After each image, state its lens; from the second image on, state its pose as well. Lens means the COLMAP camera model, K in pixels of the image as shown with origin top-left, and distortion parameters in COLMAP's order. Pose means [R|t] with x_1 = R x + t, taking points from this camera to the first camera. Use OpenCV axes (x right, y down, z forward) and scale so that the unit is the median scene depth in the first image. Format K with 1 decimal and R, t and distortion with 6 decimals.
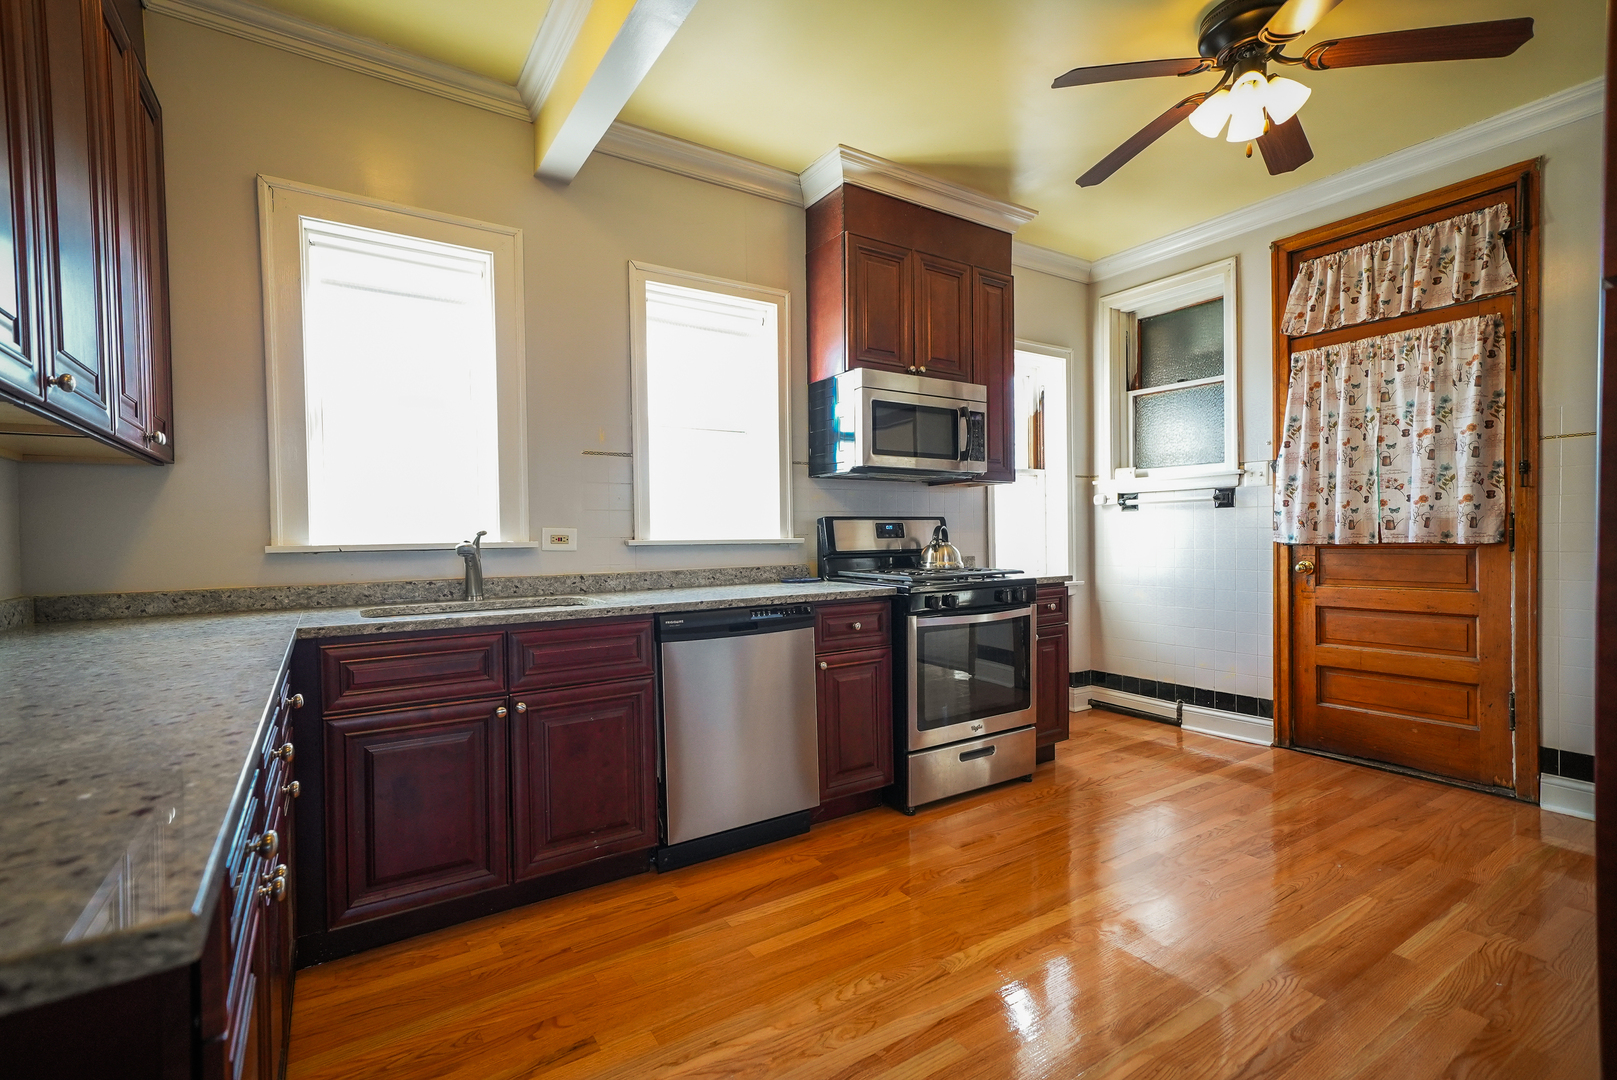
lens RADIAL K [[730.8, 0, 807.1], [0, 730.8, 547.6], [0, 0, 1]] dist [0.001386, -0.000058]
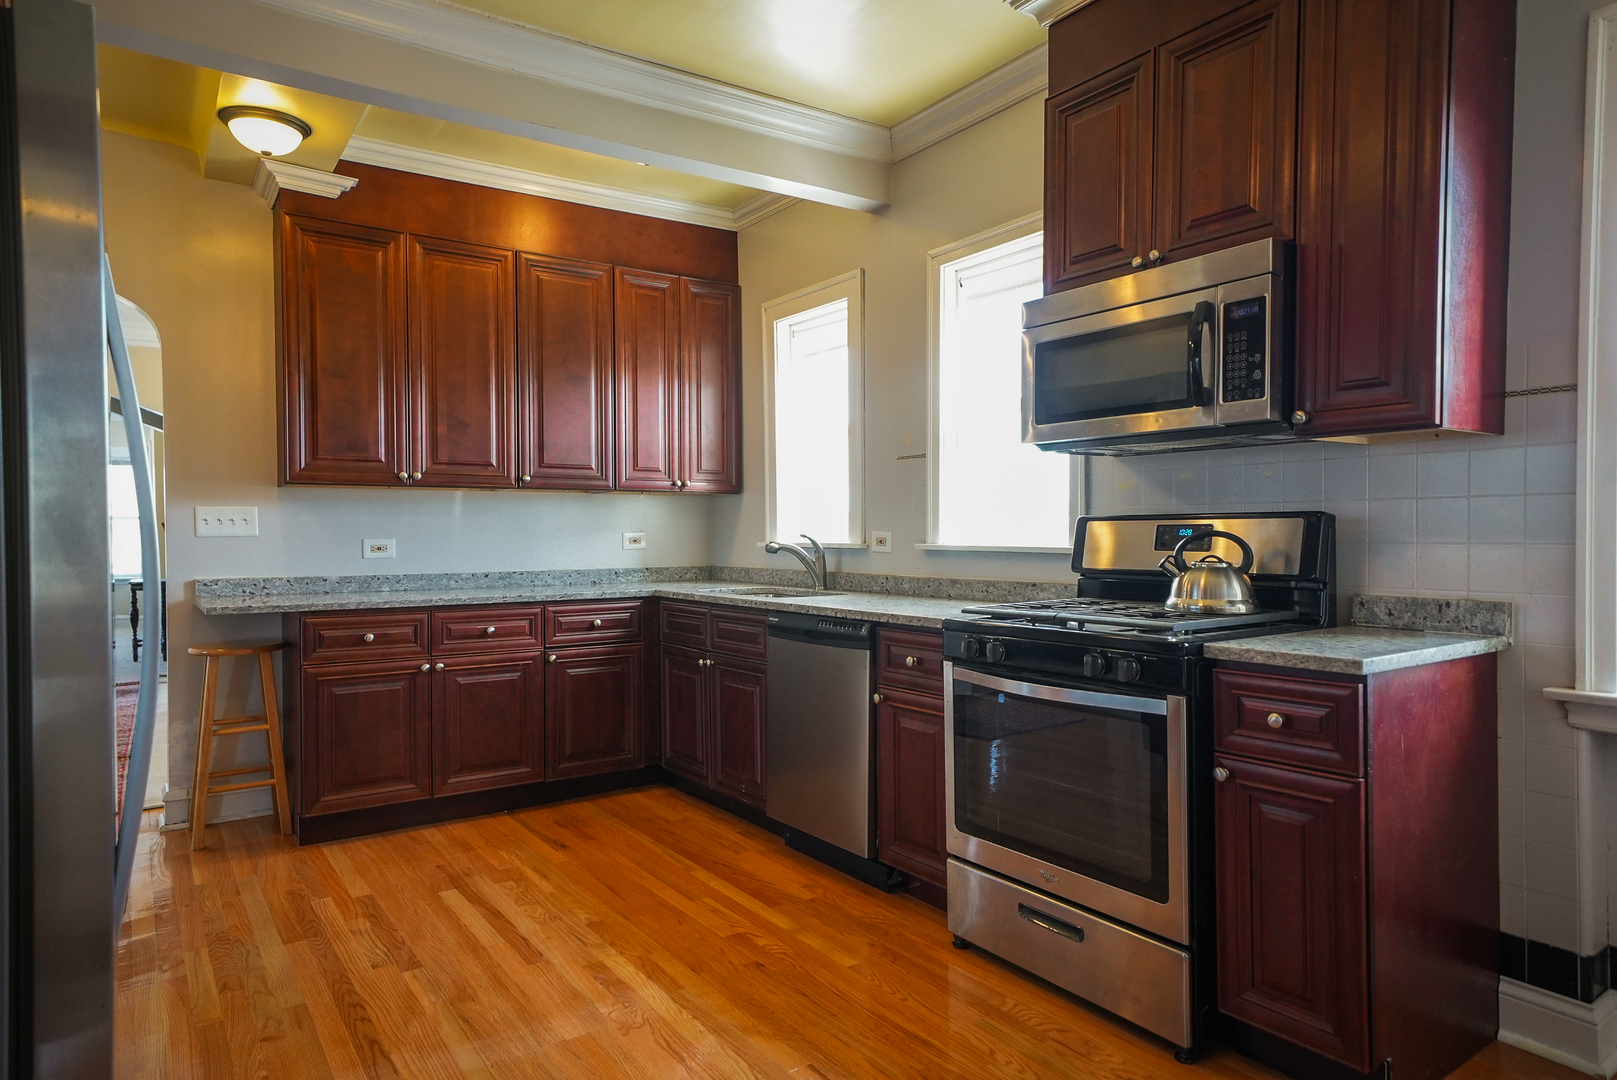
lens RADIAL K [[991.3, 0, 808.8], [0, 991.3, 544.5], [0, 0, 1]] dist [0.030078, 0.000568]
pose [[0.017915, 0.026285, -0.999494, 1.134244], [-0.010971, 0.999599, 0.026091, -0.044619], [0.999779, 0.010498, 0.018196, 0.874306]]
